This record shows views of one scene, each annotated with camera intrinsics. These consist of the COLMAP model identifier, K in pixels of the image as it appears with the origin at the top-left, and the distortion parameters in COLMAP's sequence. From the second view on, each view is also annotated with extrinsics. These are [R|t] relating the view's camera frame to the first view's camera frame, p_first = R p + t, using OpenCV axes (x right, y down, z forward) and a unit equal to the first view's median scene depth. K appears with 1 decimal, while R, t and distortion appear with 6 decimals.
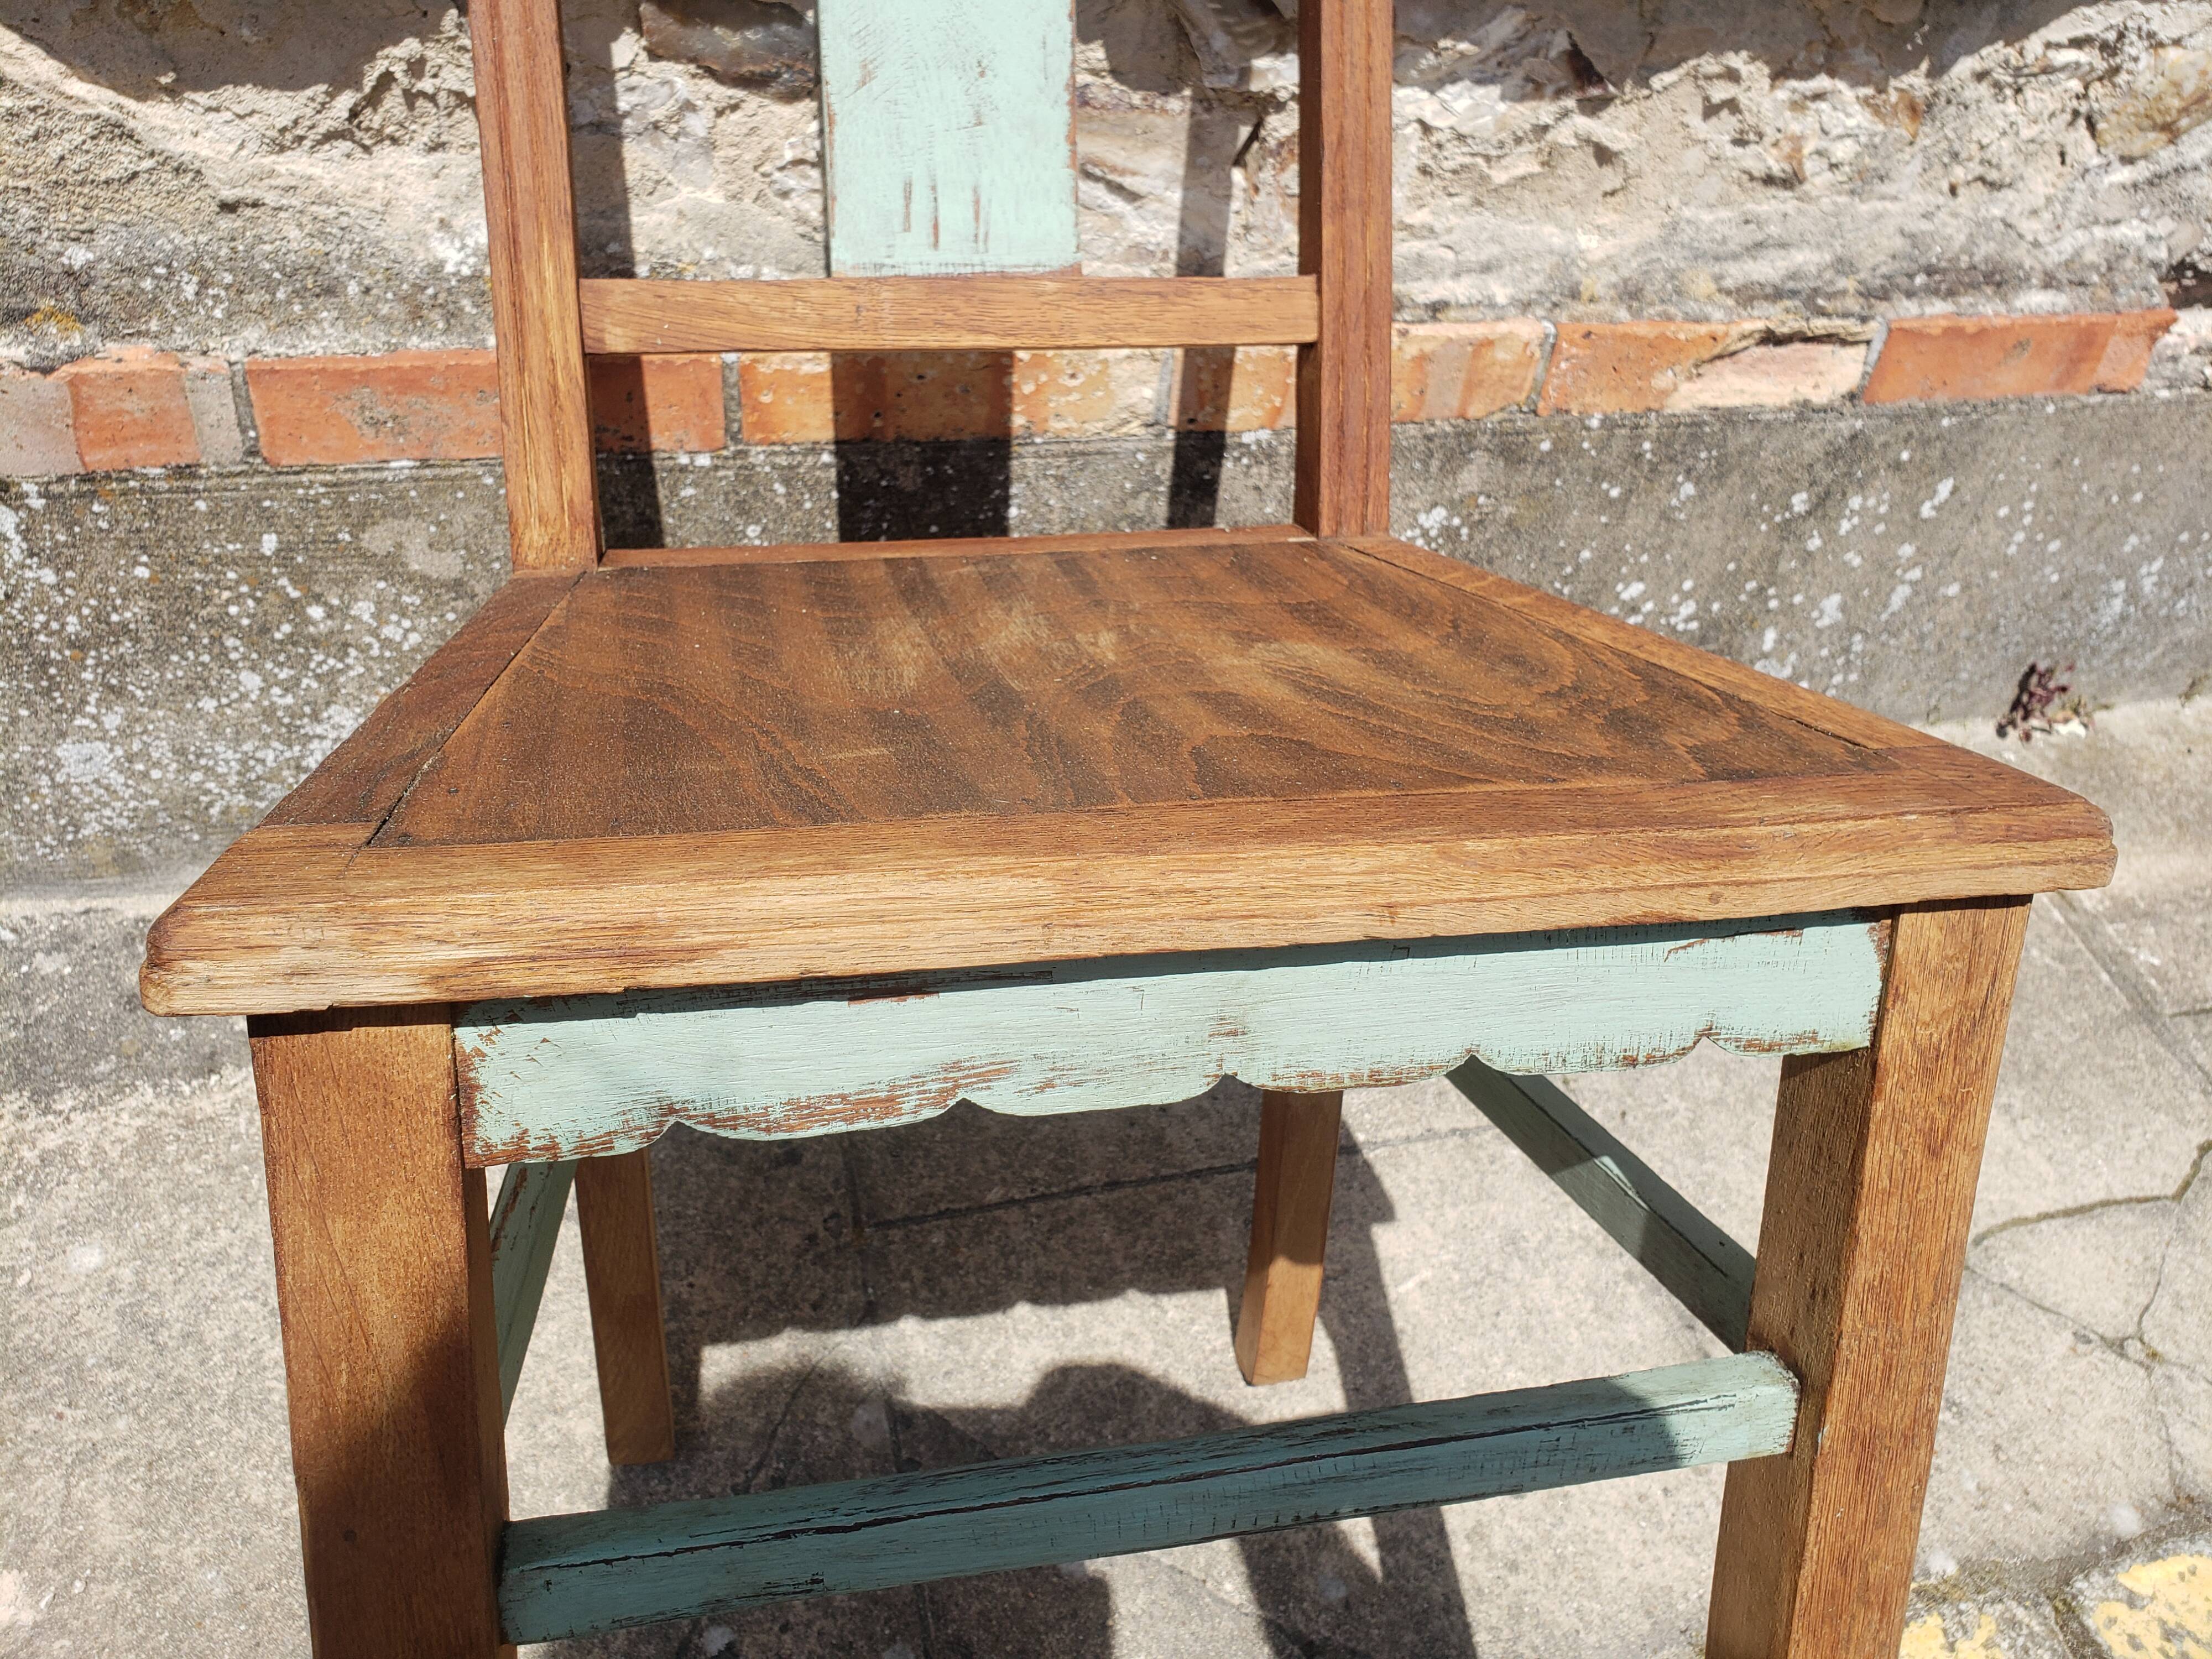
lens RADIAL K [[1739.7, 0, 1084.6], [0, 1739.7, 789.0], [0, 0, 1]] dist [-0.049504, 0.092165]
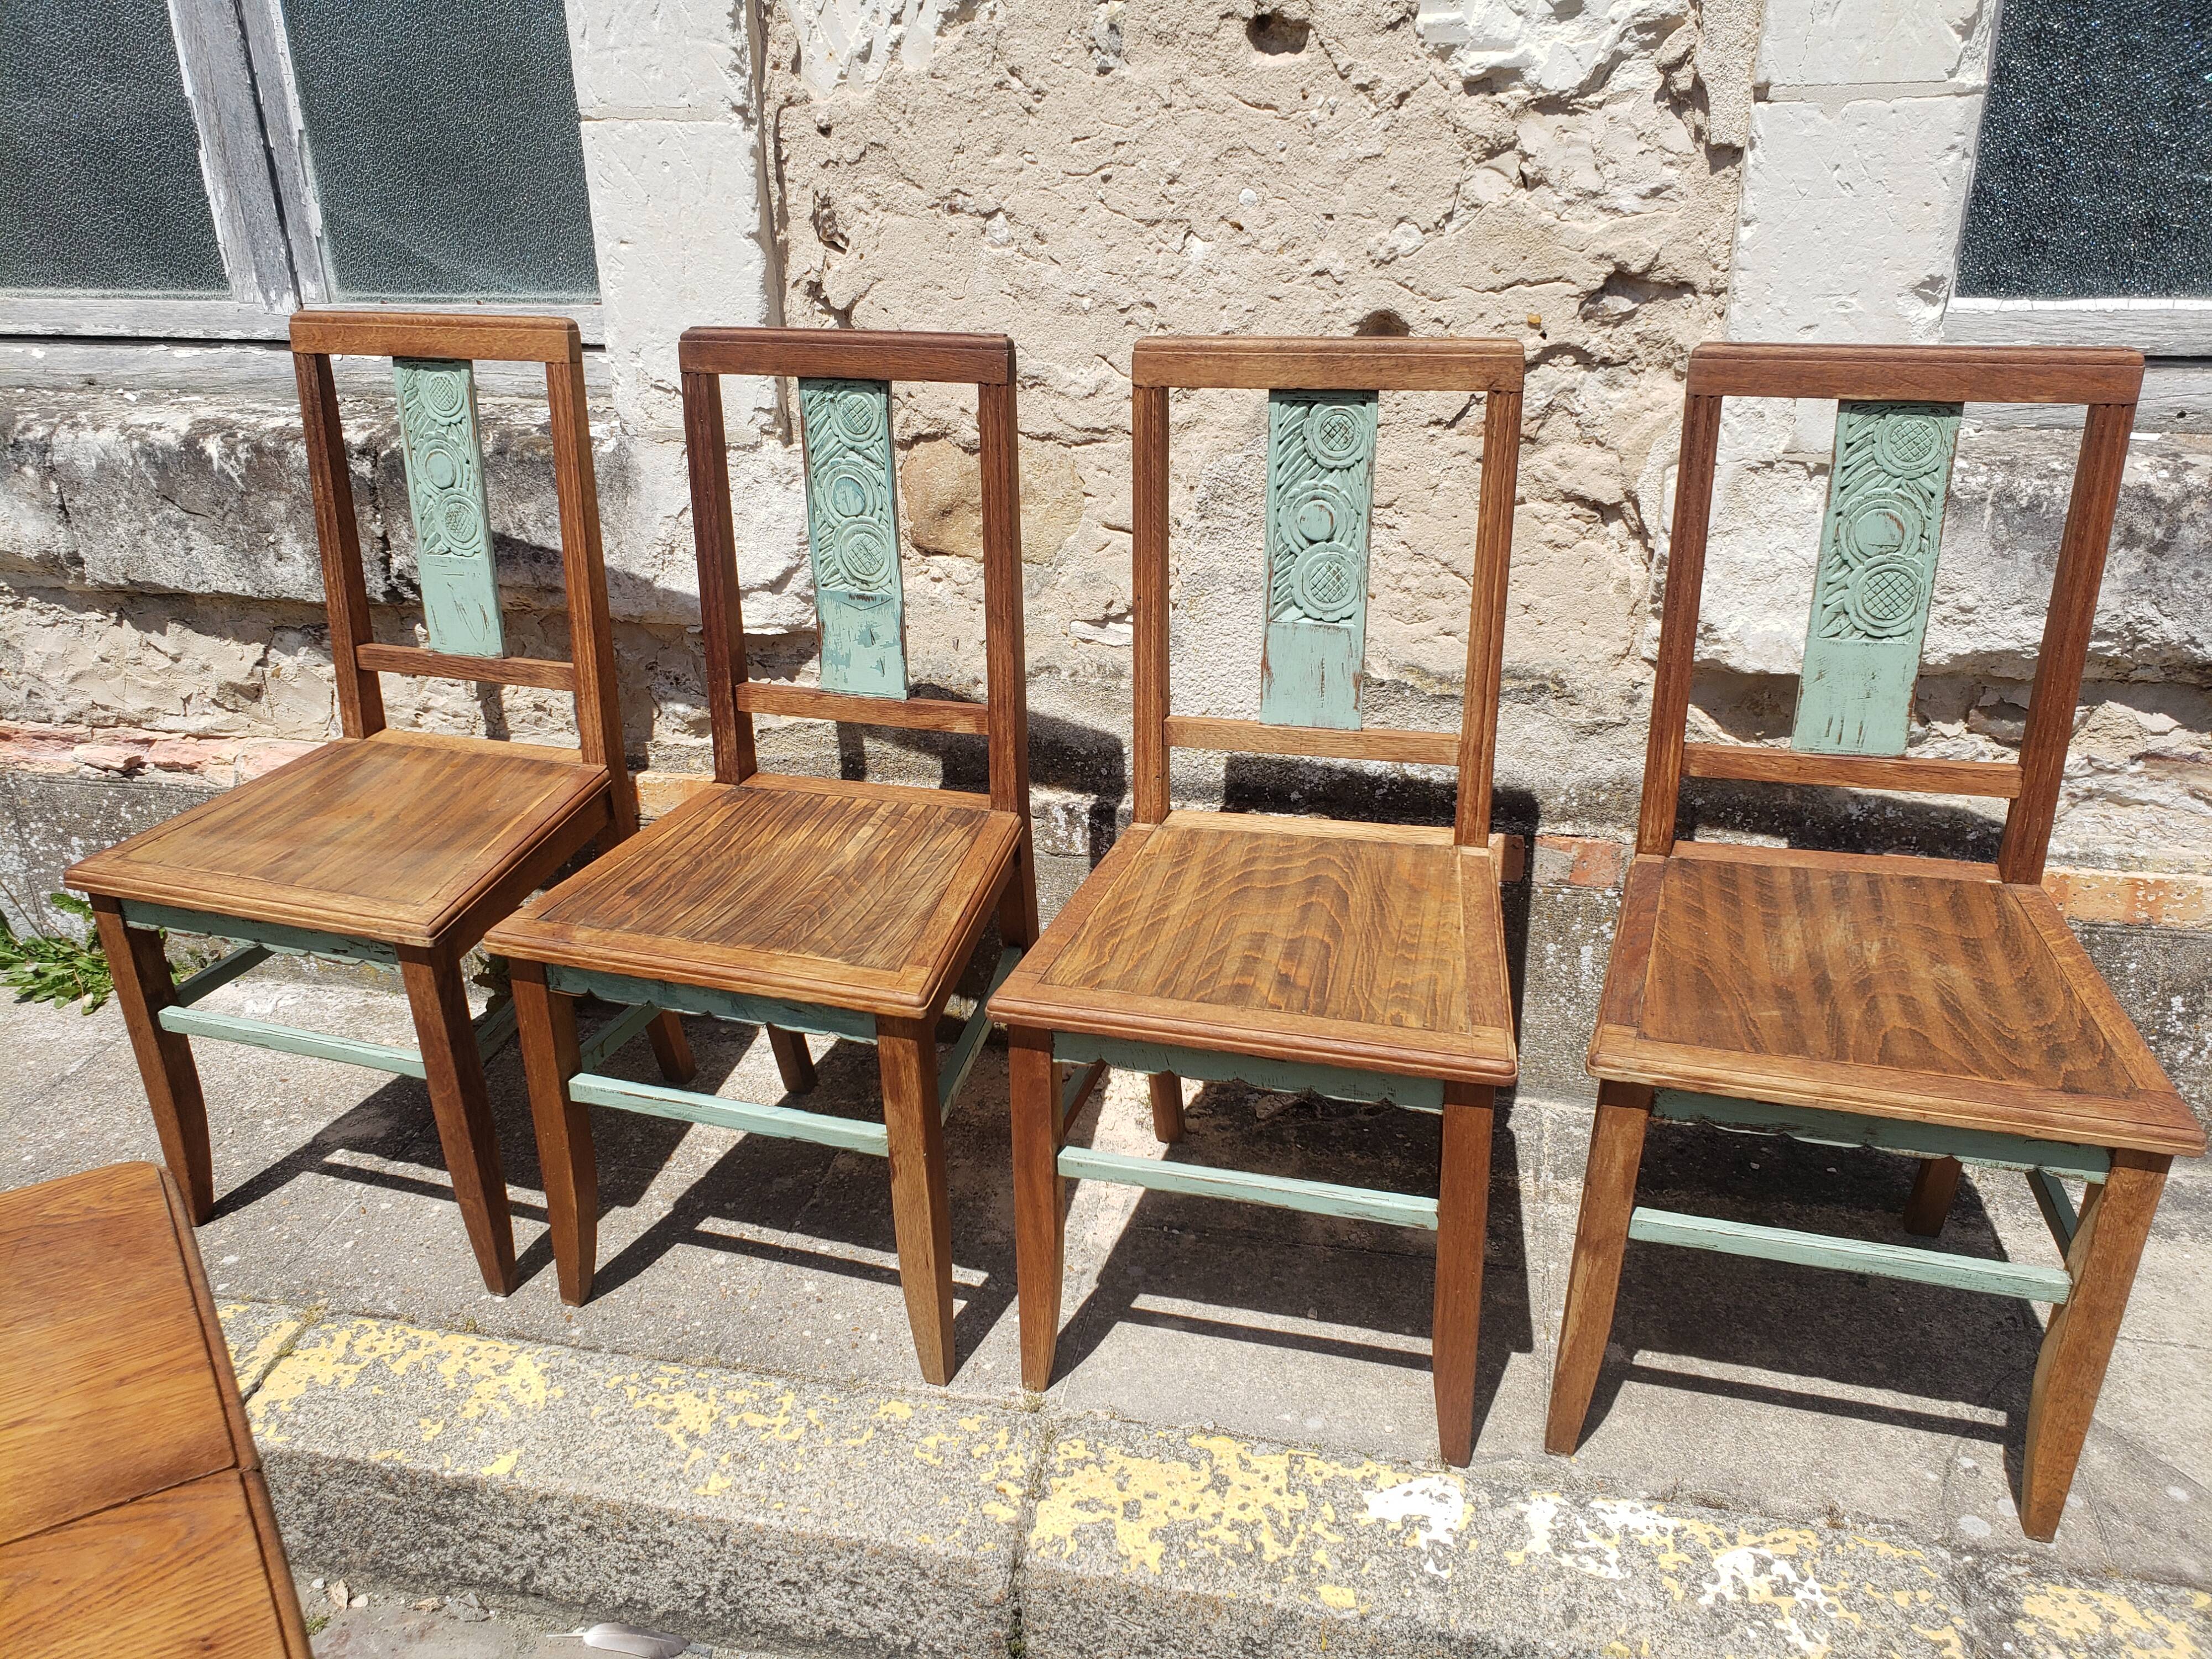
lens RADIAL K [[1732.5, 0, 1097.1], [0, 1732.5, 828.7], [0, 0, 1]] dist [-0.009760, 0.047339]
pose [[0.881145, 0.053042, -0.469862, -0.174418], [-0.221240, 0.924456, -0.310538, 0.592470], [0.417895, 0.377582, 0.826315, -1.184259]]
